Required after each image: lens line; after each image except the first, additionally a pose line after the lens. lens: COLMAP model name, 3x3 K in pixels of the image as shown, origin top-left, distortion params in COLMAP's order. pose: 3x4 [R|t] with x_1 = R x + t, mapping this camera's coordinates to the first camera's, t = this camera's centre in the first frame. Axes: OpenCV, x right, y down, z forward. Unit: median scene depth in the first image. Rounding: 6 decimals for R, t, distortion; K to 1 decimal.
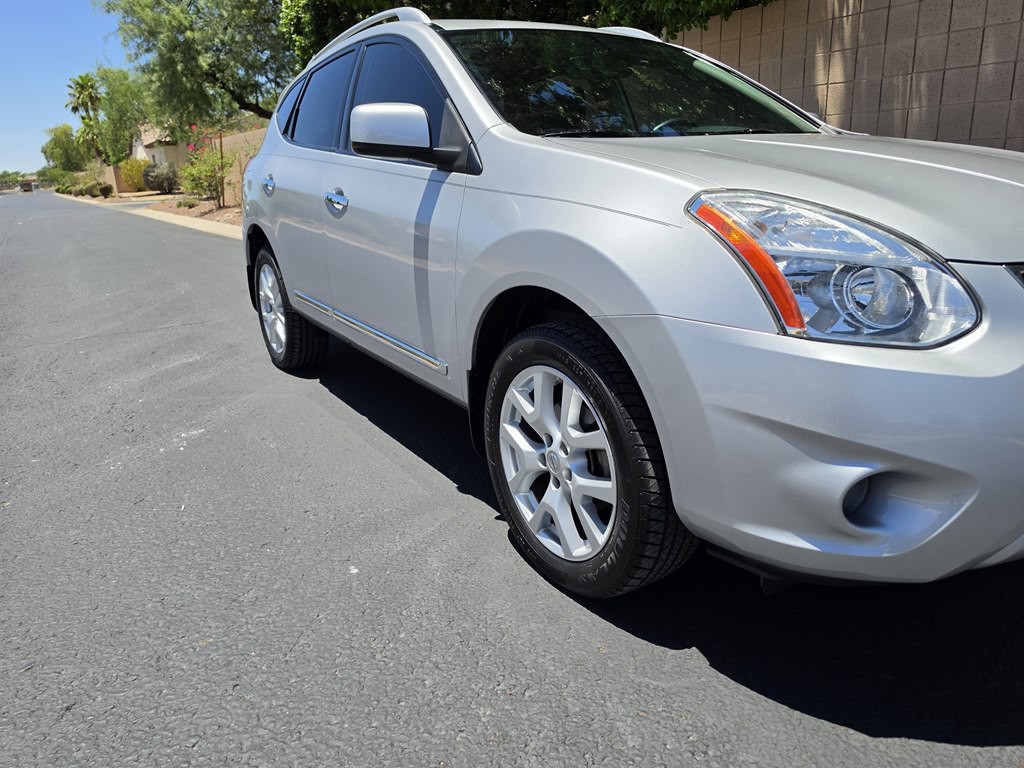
lens RADIAL K [[722.8, 0, 511.0], [0, 722.8, 377.3], [0, 0, 1]] dist [0.039666, -0.042245]
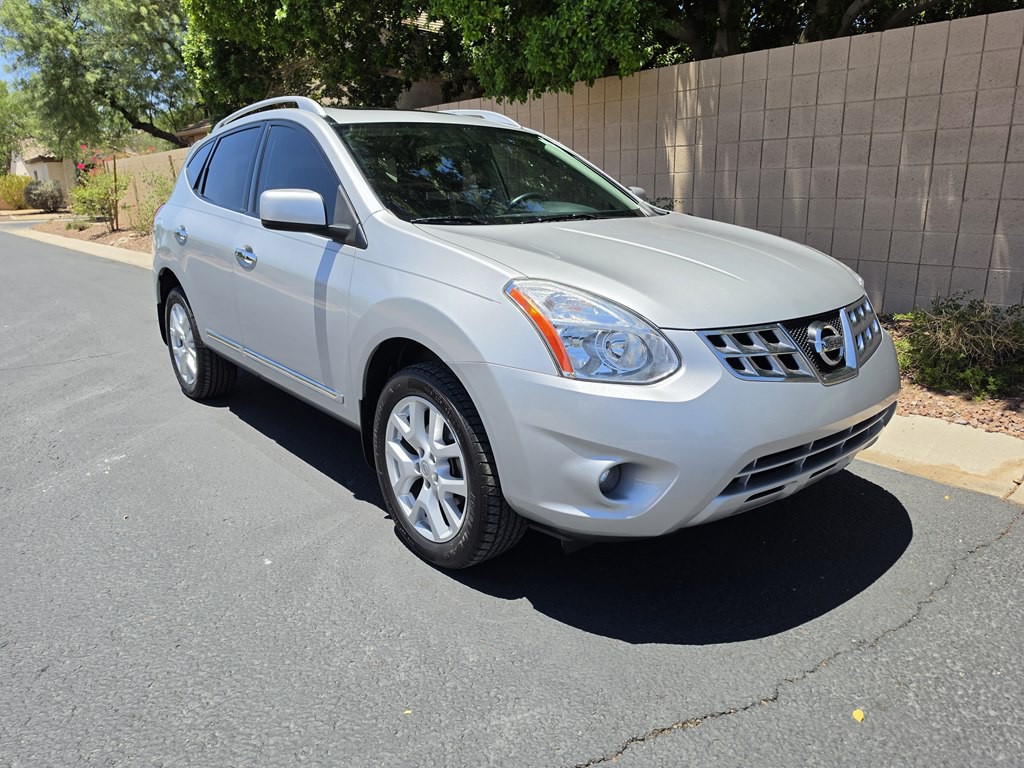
lens RADIAL K [[722.8, 0, 520.5], [0, 722.8, 375.7], [0, 0, 1]] dist [0.039666, -0.042245]
pose [[0.990684, -0.017497, 0.135050, 0.055381], [0.021079, 0.999462, -0.025139, -0.015832], [-0.134537, 0.027752, 0.990520, -0.332740]]
